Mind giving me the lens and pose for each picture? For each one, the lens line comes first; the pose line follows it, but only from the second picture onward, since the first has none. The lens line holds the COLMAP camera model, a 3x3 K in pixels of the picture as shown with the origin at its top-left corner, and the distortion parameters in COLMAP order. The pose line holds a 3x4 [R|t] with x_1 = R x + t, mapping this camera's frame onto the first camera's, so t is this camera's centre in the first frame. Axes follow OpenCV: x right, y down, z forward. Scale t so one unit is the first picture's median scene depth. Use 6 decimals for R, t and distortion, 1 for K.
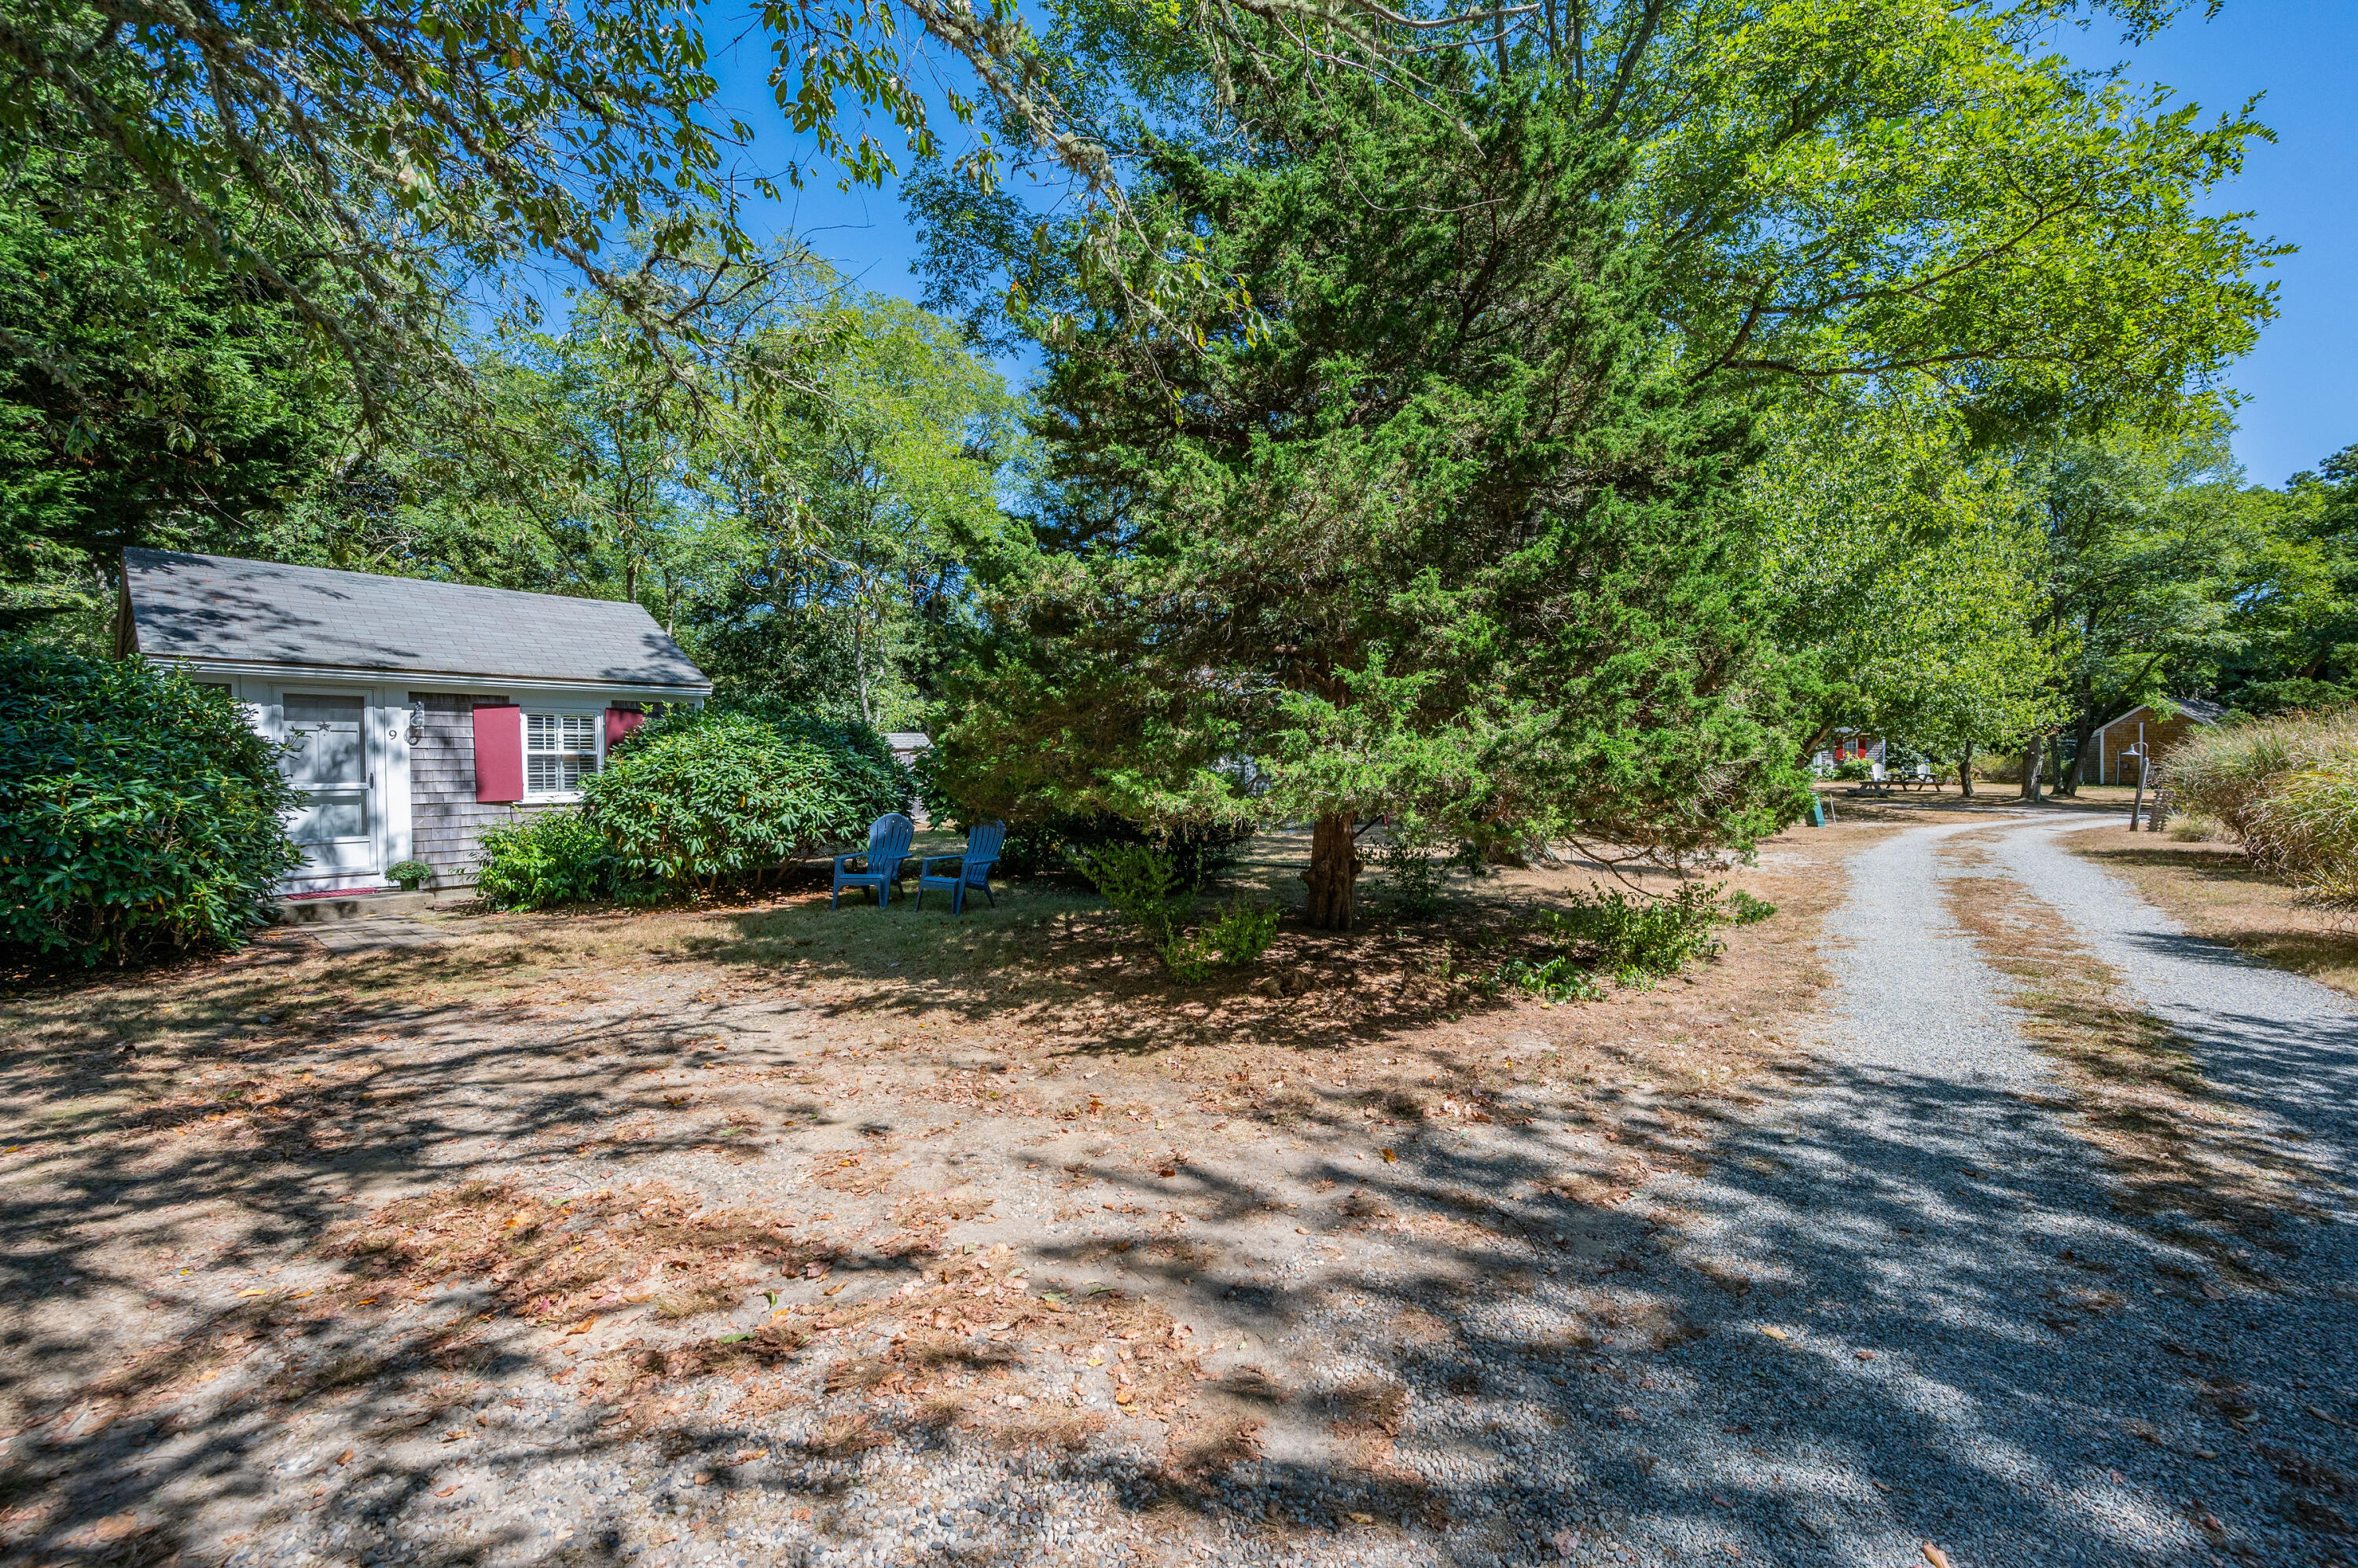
lens RADIAL K [[955.8, 0, 1179.0], [0, 955.8, 784.0], [0, 0, 1]] dist [-0.000681, -0.000736]
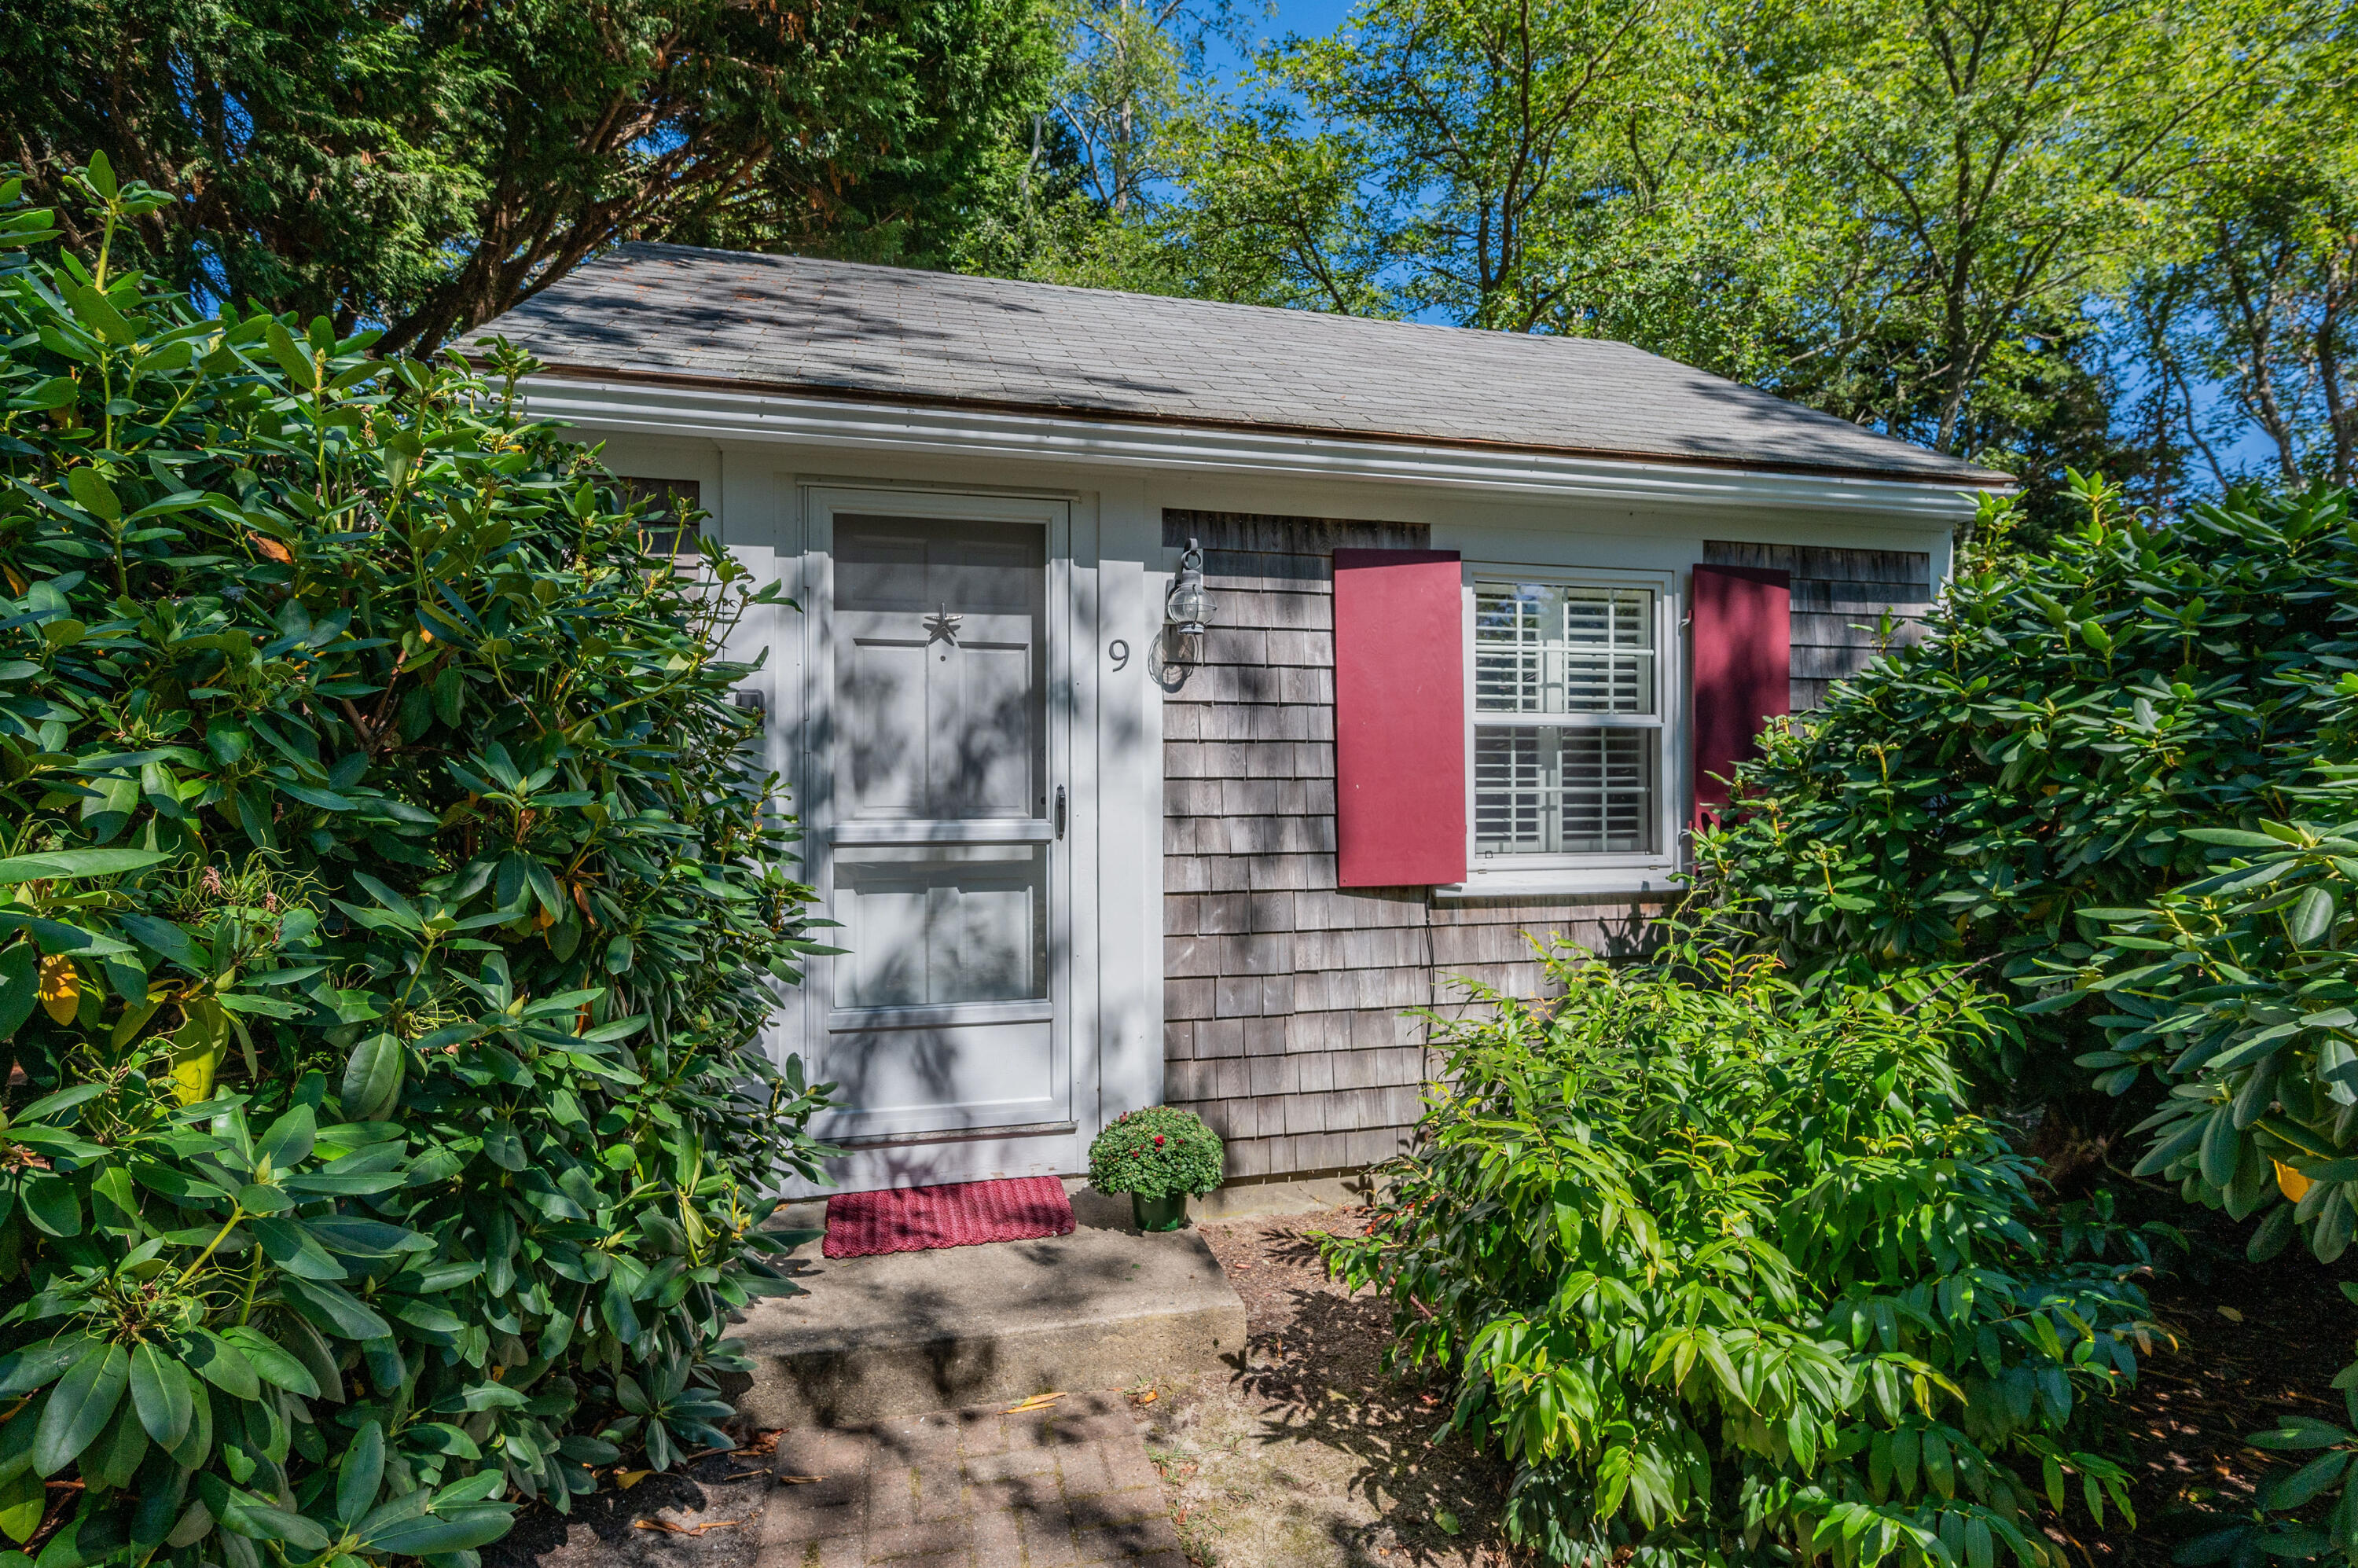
lens RADIAL K [[955.8, 0, 1179.0], [0, 955.8, 784.0], [0, 0, 1]] dist [-0.000681, -0.000736]
pose [[0.818130, 0.003199, -0.575024, -0.659767], [-0.011932, 0.999864, -0.011415, -0.009703], [0.574909, 0.016200, 0.818057, 0.796665]]
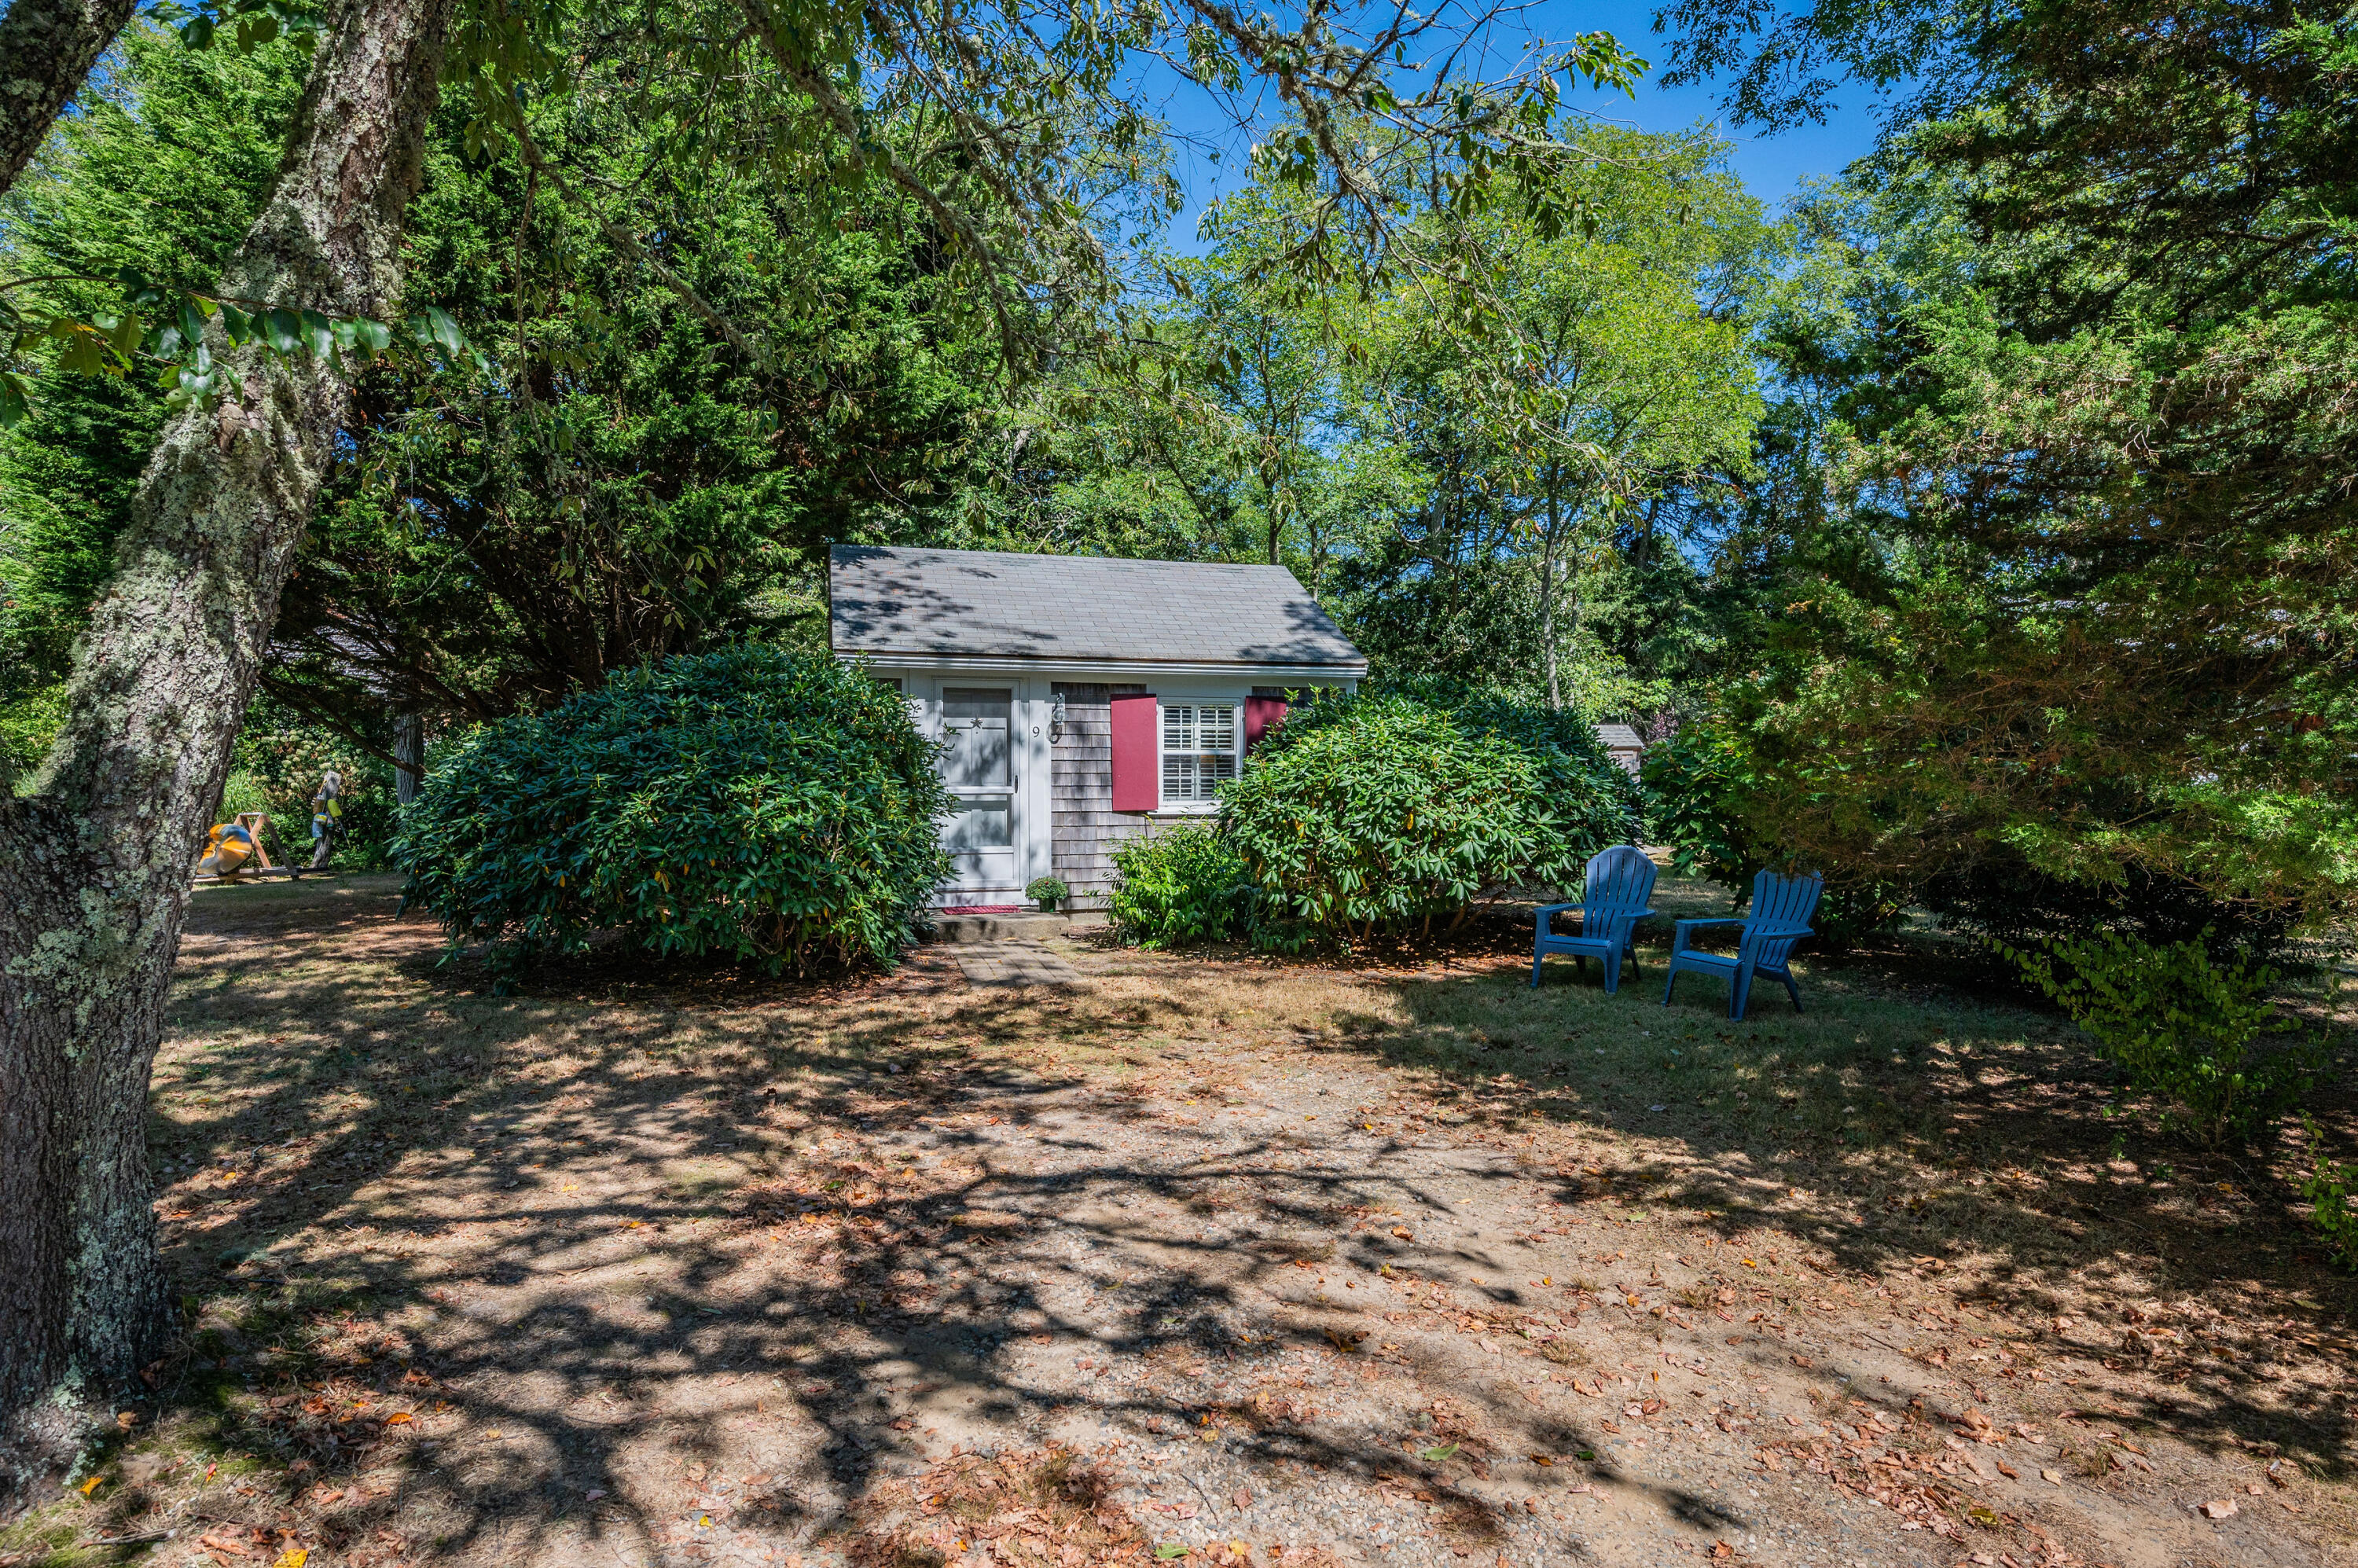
lens RADIAL K [[1148.6, 0, 1187.1], [0, 1148.6, 783.2], [0, 0, 1]] dist [0.000153, -0.000517]
pose [[0.833022, 0.015492, -0.553022, -0.130095], [-0.018630, 0.999826, -0.000053, -0.007161], [0.552926, 0.010347, 0.833166, 0.208392]]
